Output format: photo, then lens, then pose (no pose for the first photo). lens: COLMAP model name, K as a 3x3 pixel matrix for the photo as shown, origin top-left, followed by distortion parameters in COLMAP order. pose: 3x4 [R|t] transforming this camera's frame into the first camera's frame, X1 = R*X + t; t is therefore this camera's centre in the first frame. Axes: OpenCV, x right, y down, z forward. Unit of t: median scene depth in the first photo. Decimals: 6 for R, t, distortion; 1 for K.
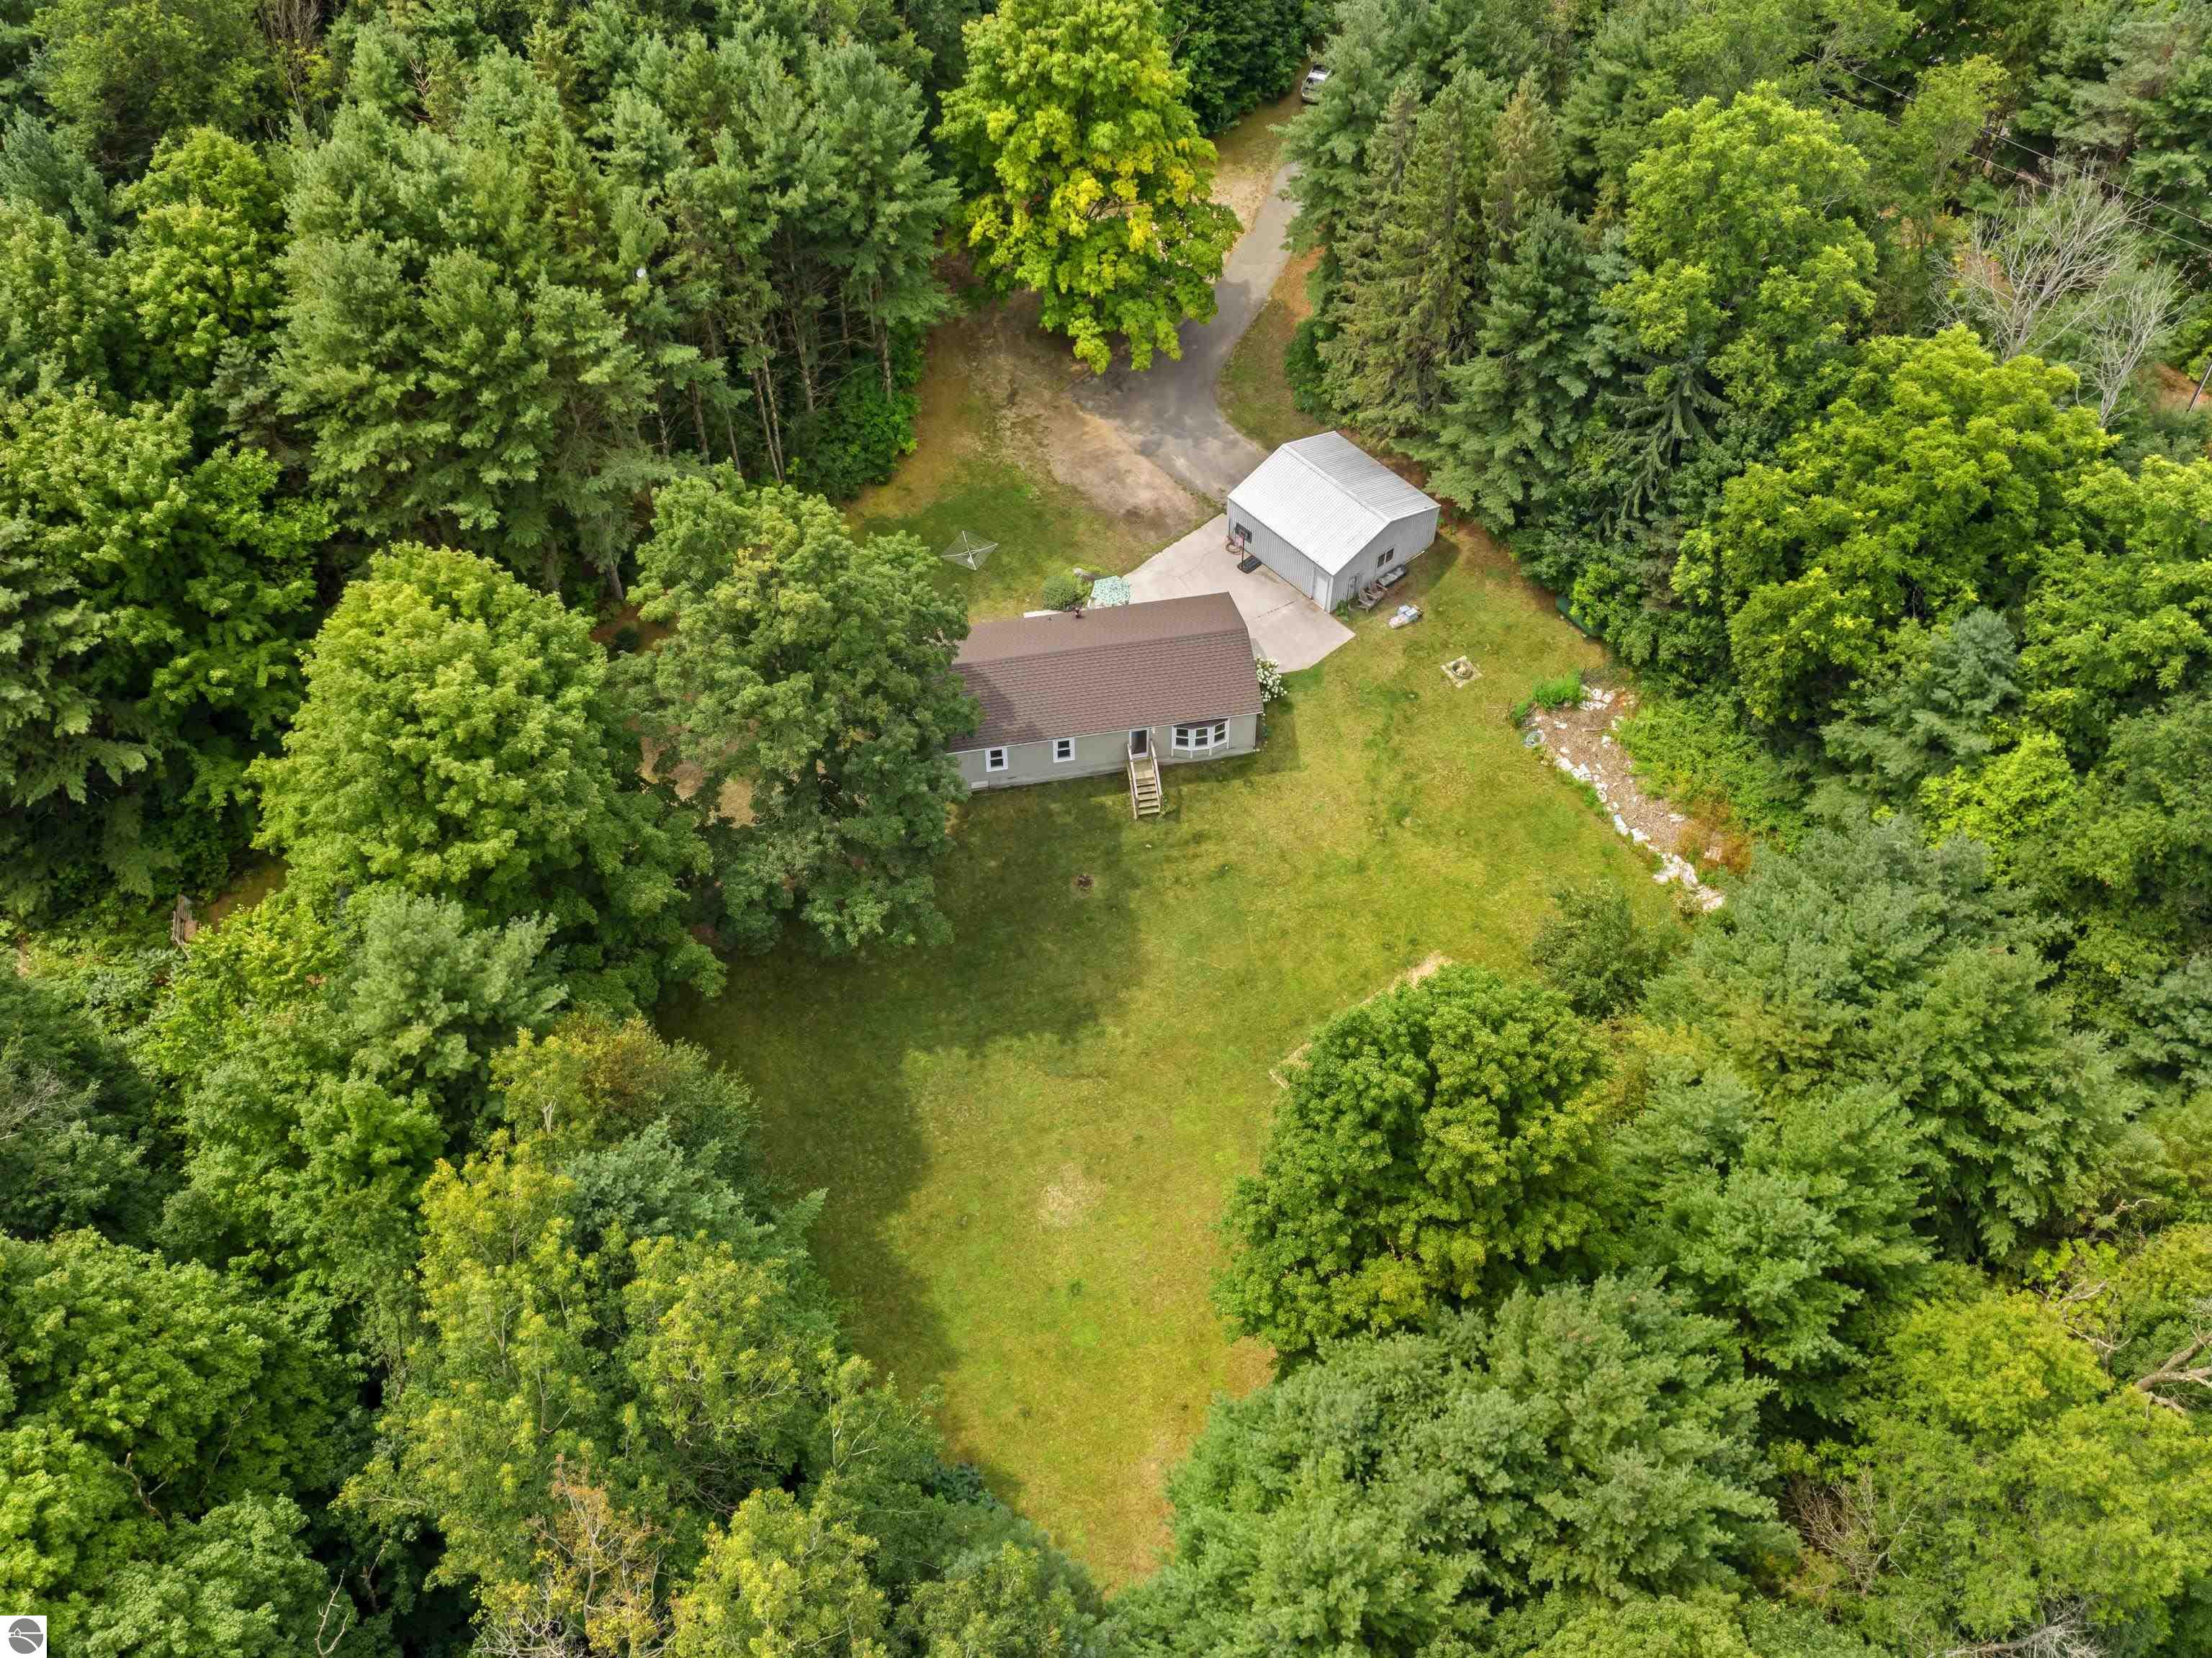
lens RADIAL K [[1937.7, 0, 1097.1], [0, 1937.7, 833.2], [0, 0, 1]] dist [-0.000155, -0.006194]
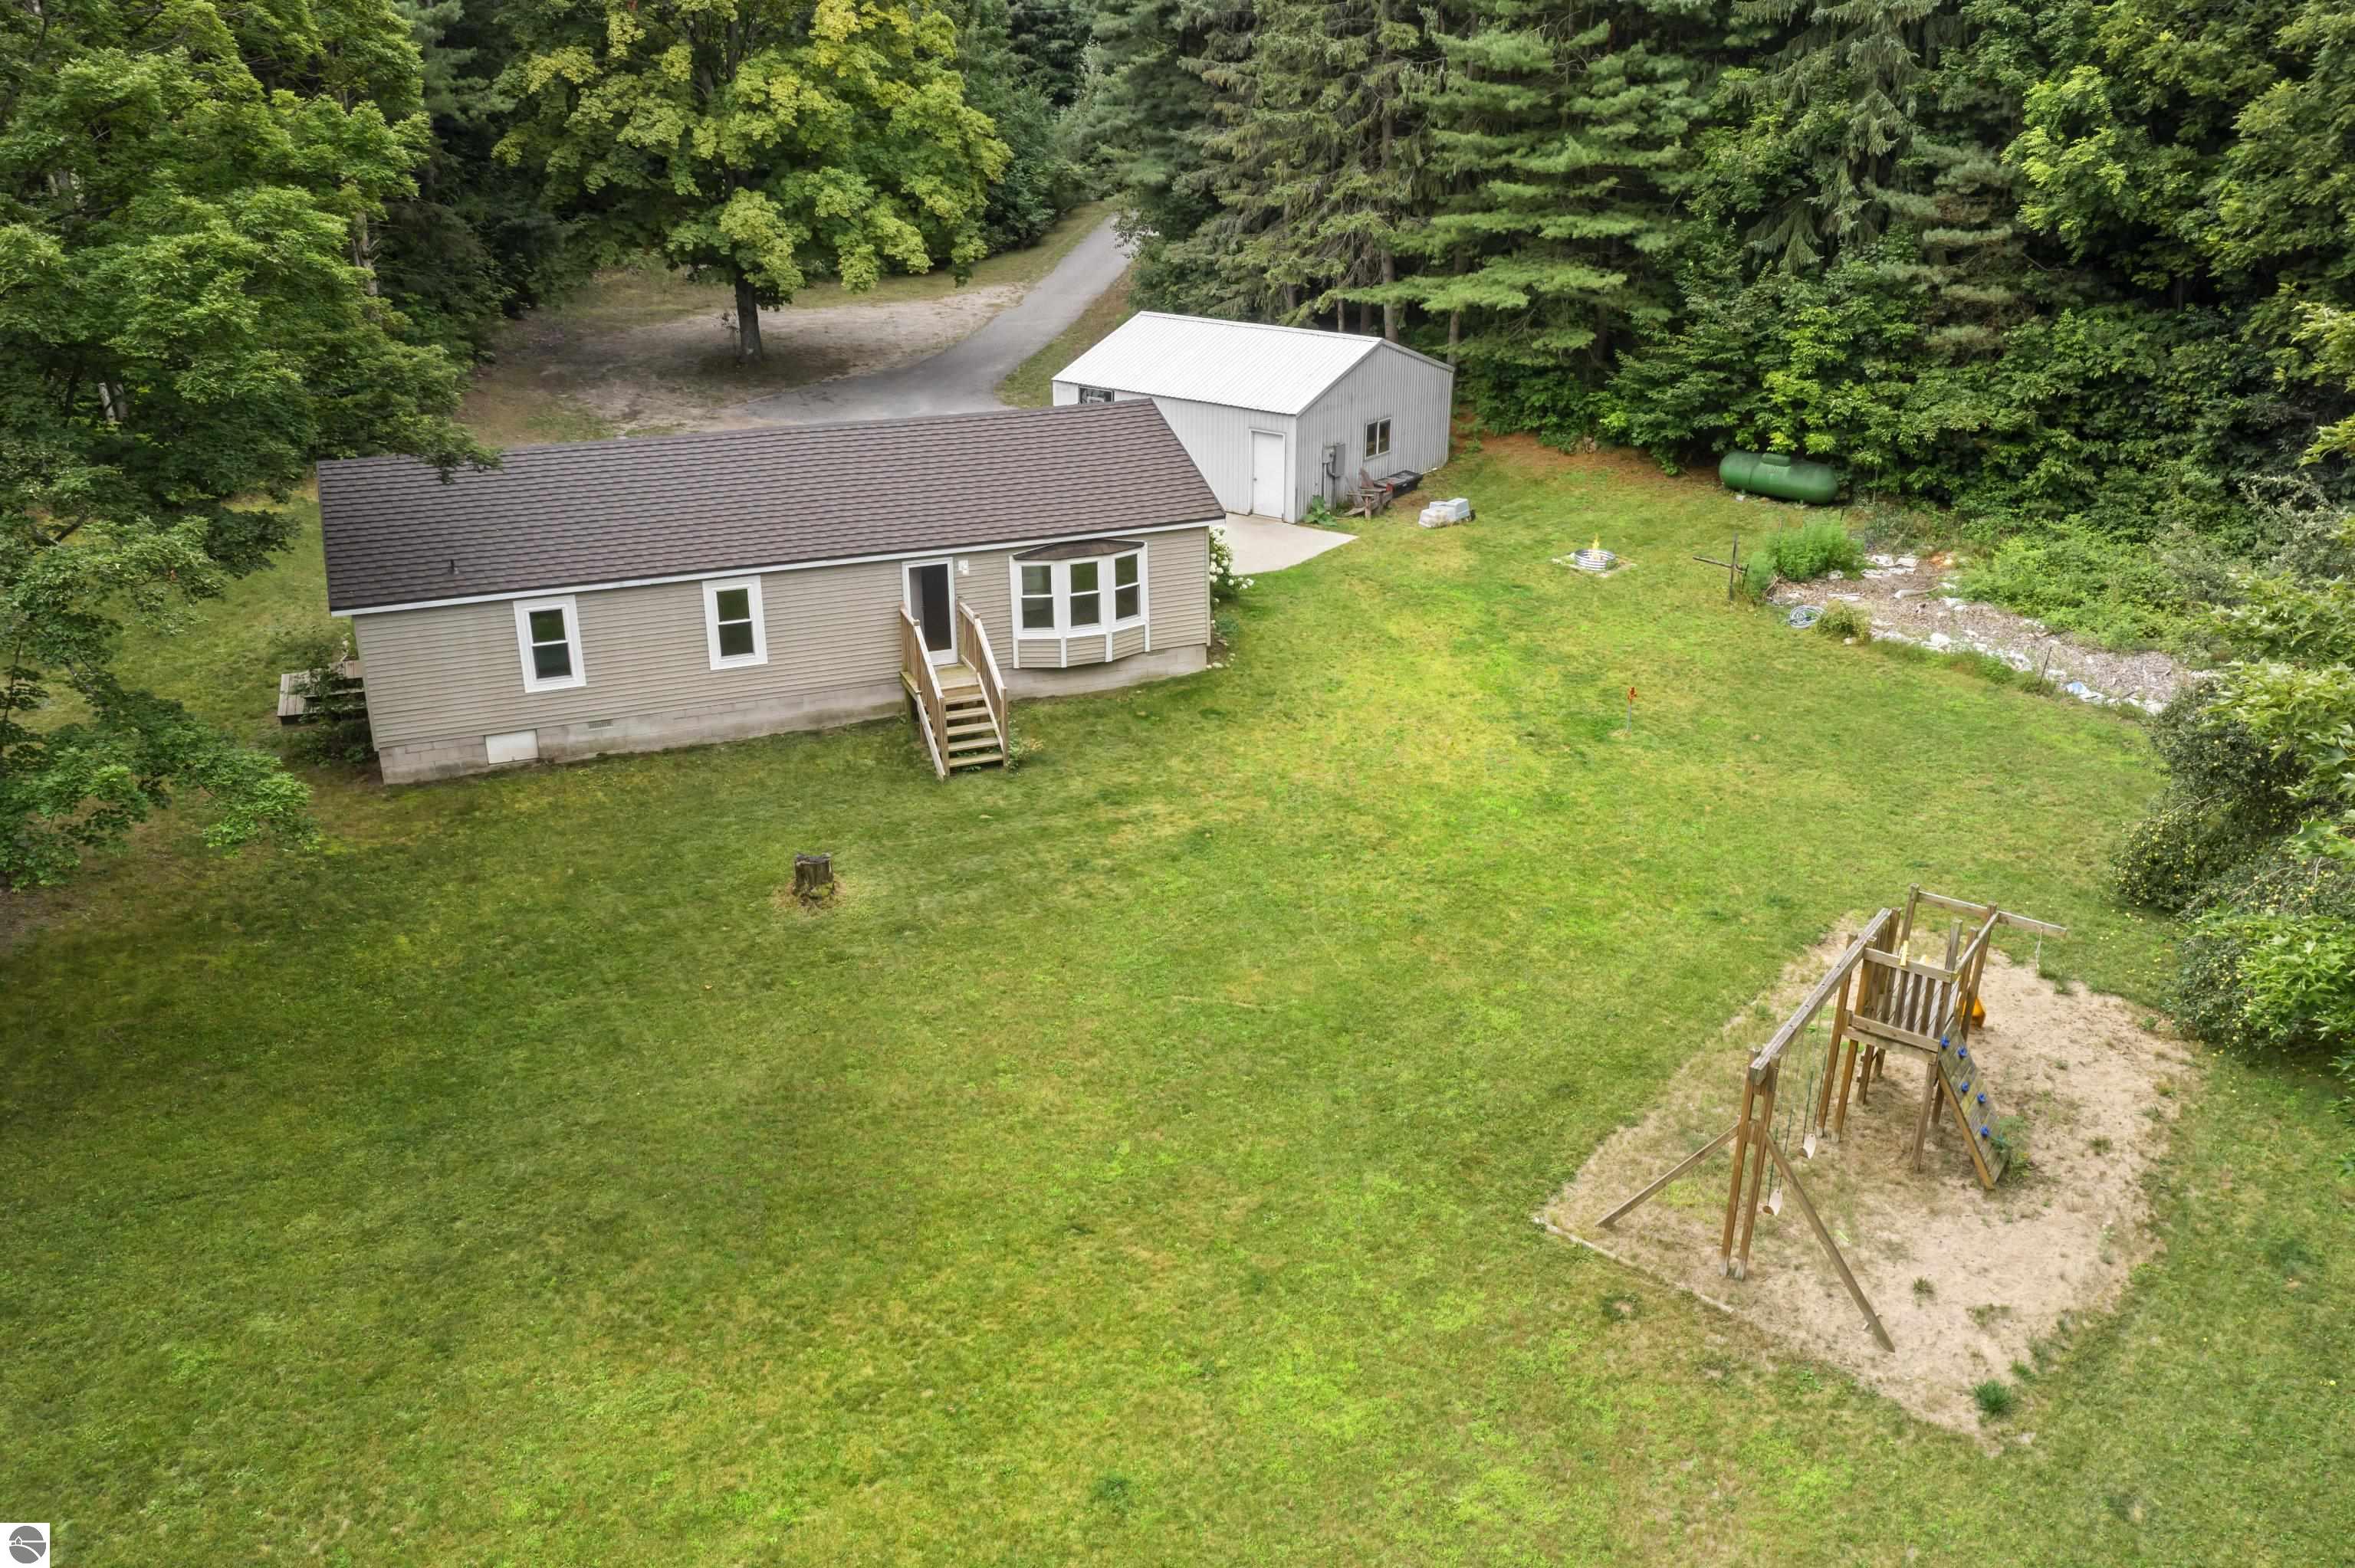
lens RADIAL K [[1862.2, 0, 1165.7], [0, 1862.2, 791.0], [0, 0, 1]] dist [-0.002752, 0.007201]
pose [[0.977541, -0.079854, 0.195029, -0.008246], [0.165297, 0.864589, -0.474513, 0.169819], [-0.130729, 0.496094, 0.858371, 0.676371]]
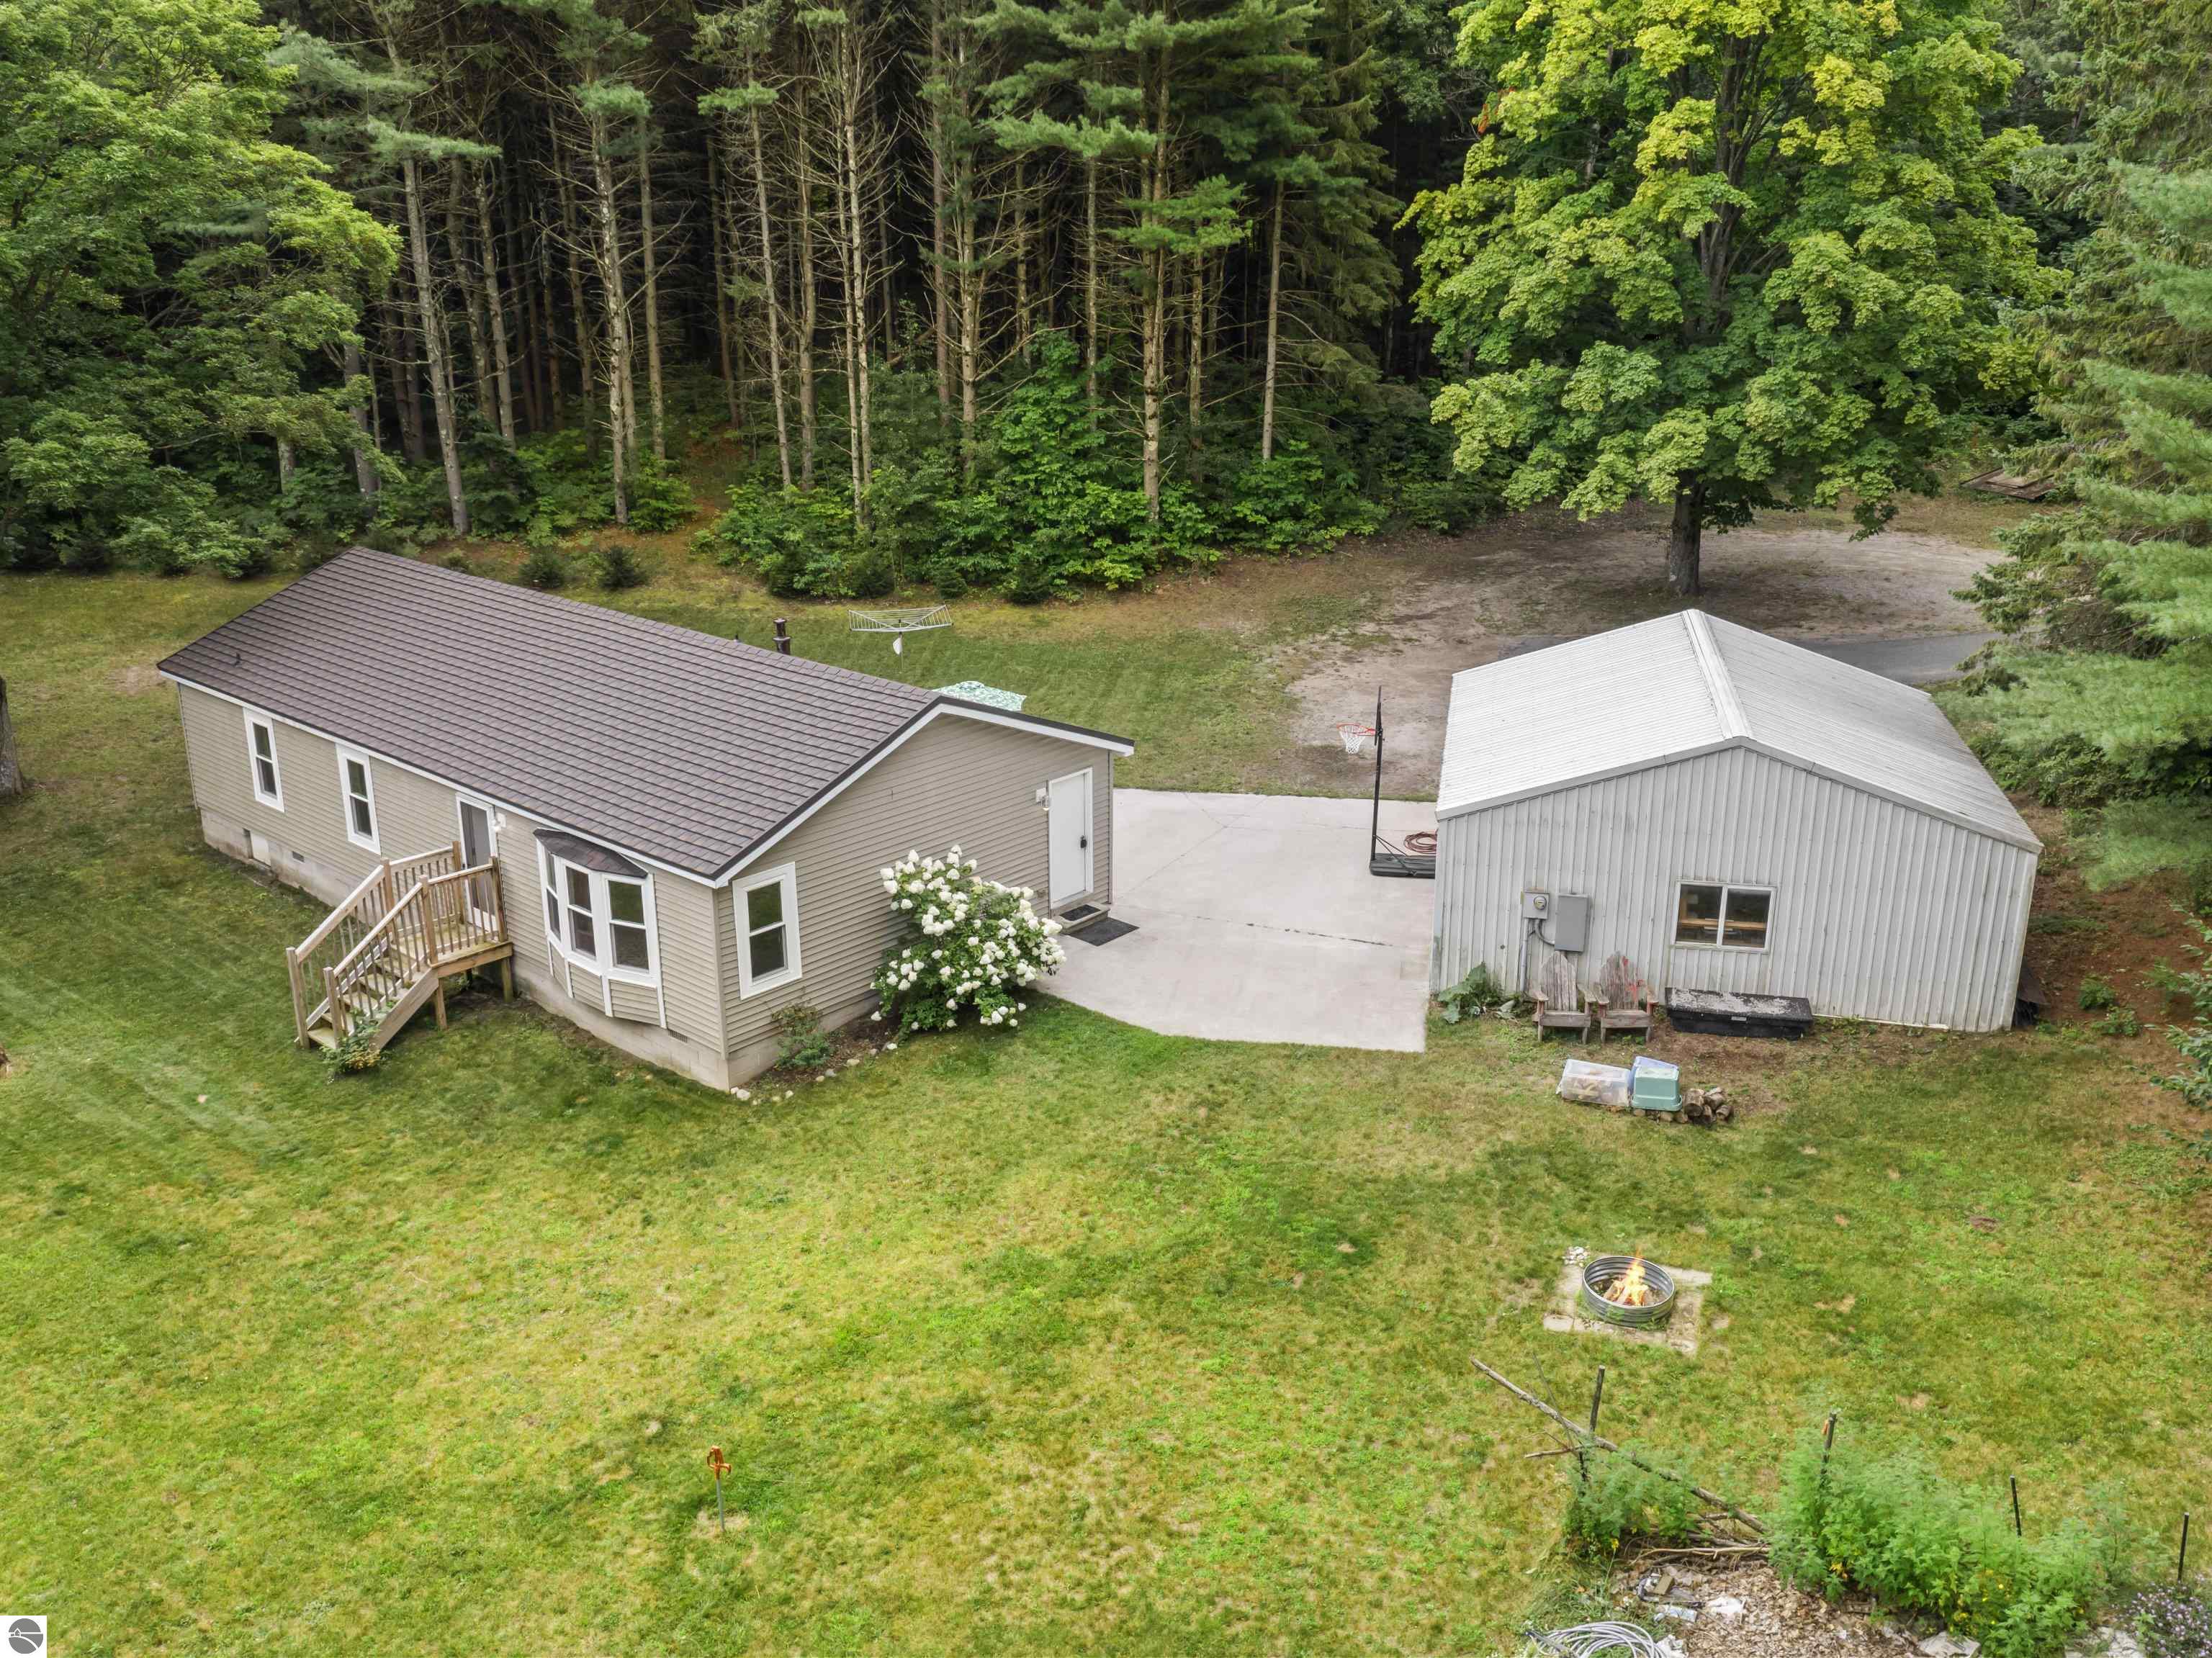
lens RADIAL K [[1937.7, 0, 1097.1], [0, 1937.7, 833.2], [0, 0, 1]] dist [-0.000155, -0.006194]
pose [[0.616288, 0.254973, -0.745103, 0.309003], [-0.622254, 0.737568, -0.262283, -0.029701], [0.482690, 0.625285, 0.613212, 0.840629]]
